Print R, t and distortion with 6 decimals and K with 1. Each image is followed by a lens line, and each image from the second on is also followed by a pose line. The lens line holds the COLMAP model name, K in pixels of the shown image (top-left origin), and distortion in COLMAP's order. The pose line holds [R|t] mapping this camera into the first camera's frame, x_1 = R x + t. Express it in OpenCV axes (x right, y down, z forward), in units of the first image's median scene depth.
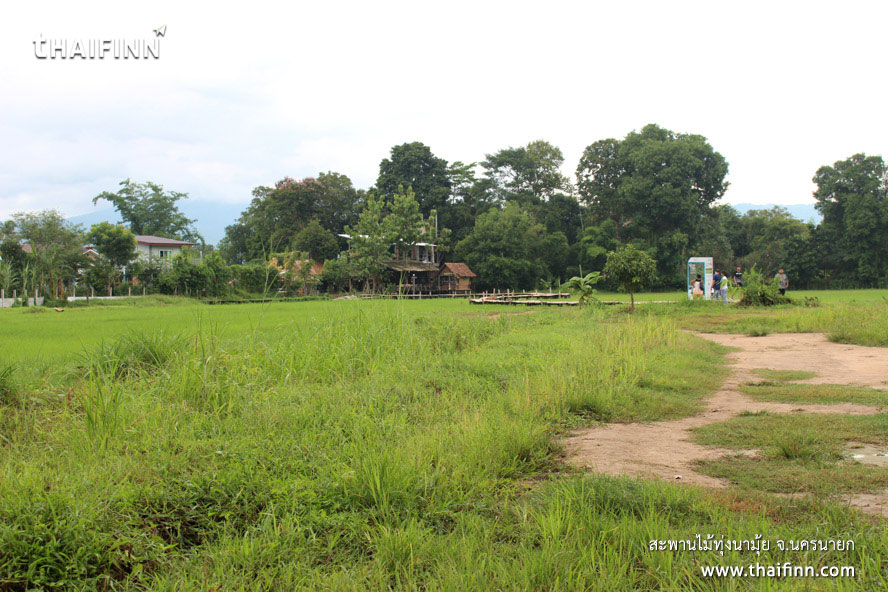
lens RADIAL K [[1464.2, 0, 444.0], [0, 1464.2, 296.0], [0, 0, 1]] dist [-0.013780, 0.191615]
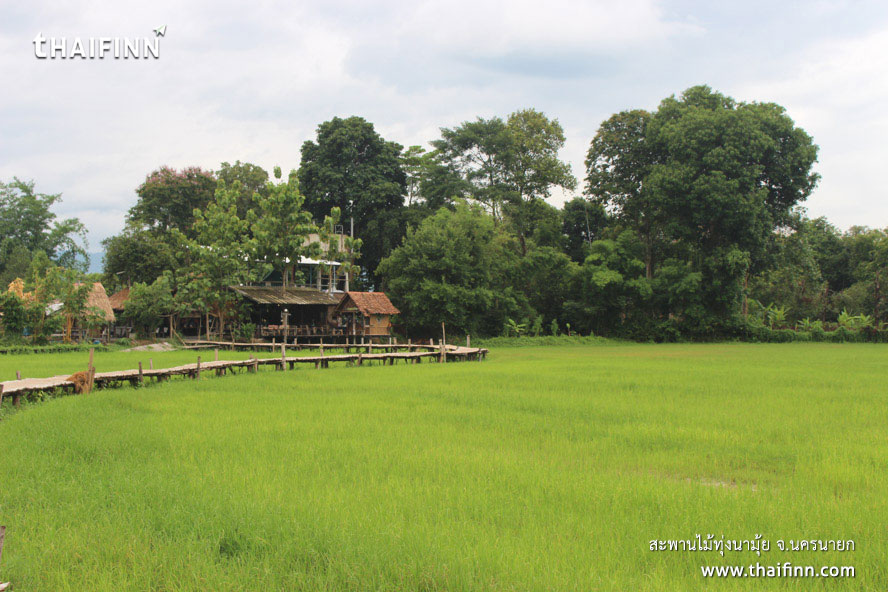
lens RADIAL K [[1464.2, 0, 444.0], [0, 1464.2, 296.0], [0, 0, 1]] dist [-0.013780, 0.191615]
pose [[0.997318, 0.010954, -0.072370, 0.076309], [-0.012850, 0.999585, -0.025791, -0.004698], [0.072058, 0.026652, 0.997044, 0.338849]]
